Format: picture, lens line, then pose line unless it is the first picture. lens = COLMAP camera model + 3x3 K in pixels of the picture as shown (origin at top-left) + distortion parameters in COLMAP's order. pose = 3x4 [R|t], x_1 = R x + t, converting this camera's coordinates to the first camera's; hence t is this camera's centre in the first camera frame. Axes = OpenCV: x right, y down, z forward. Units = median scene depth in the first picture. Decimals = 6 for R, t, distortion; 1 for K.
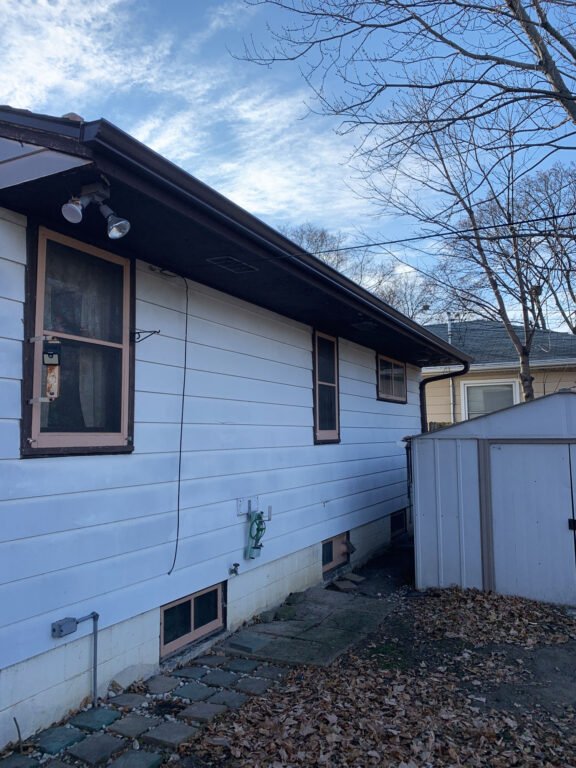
lens RADIAL K [[579.0, 0, 286.7], [0, 579.0, 378.6], [0, 0, 1]] dist [0.093682, -0.195859]
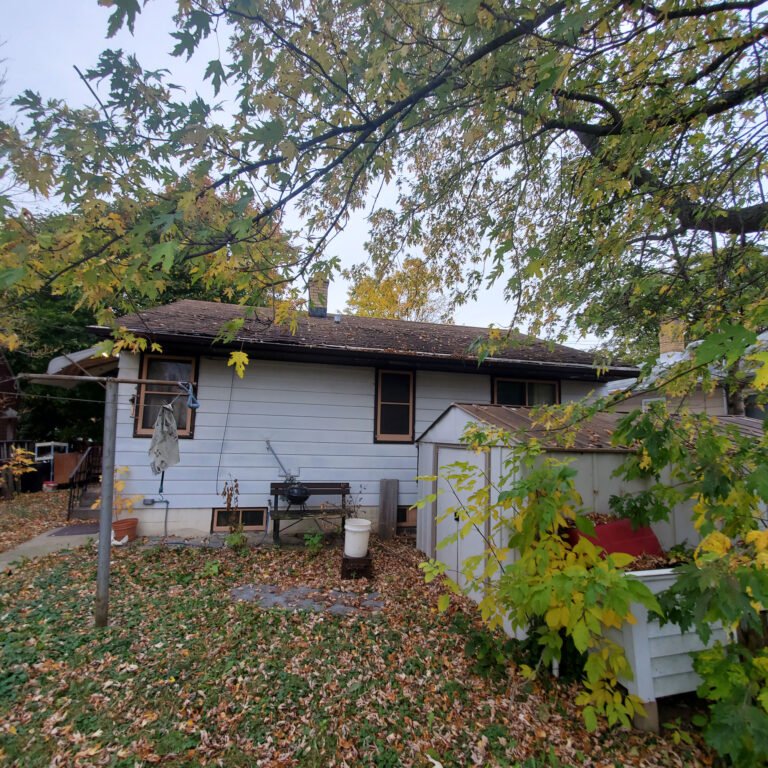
lens RADIAL K [[402.4, 0, 385.8], [0, 402.4, 392.0], [0, 0, 1]] dist [0.000029, -0.000627]
pose [[0.660432, -0.053014, -0.749012, 0.957660], [0.039462, 0.998577, -0.035883, 0.017513], [0.749849, -0.005859, 0.661584, 0.328215]]
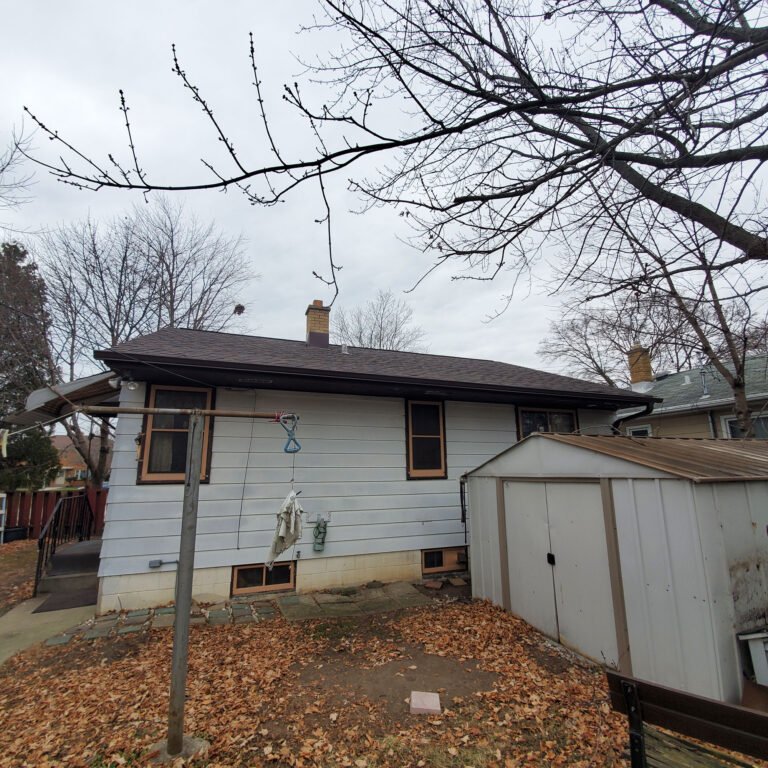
lens RADIAL K [[402.4, 0, 385.8], [0, 402.4, 392.0], [0, 0, 1]] dist [0.000029, -0.000627]
pose [[0.755666, -0.122673, -0.643367, 0.727758], [0.065227, 0.991515, -0.112443, 0.006285], [0.651702, 0.043004, 0.757255, 0.215206]]
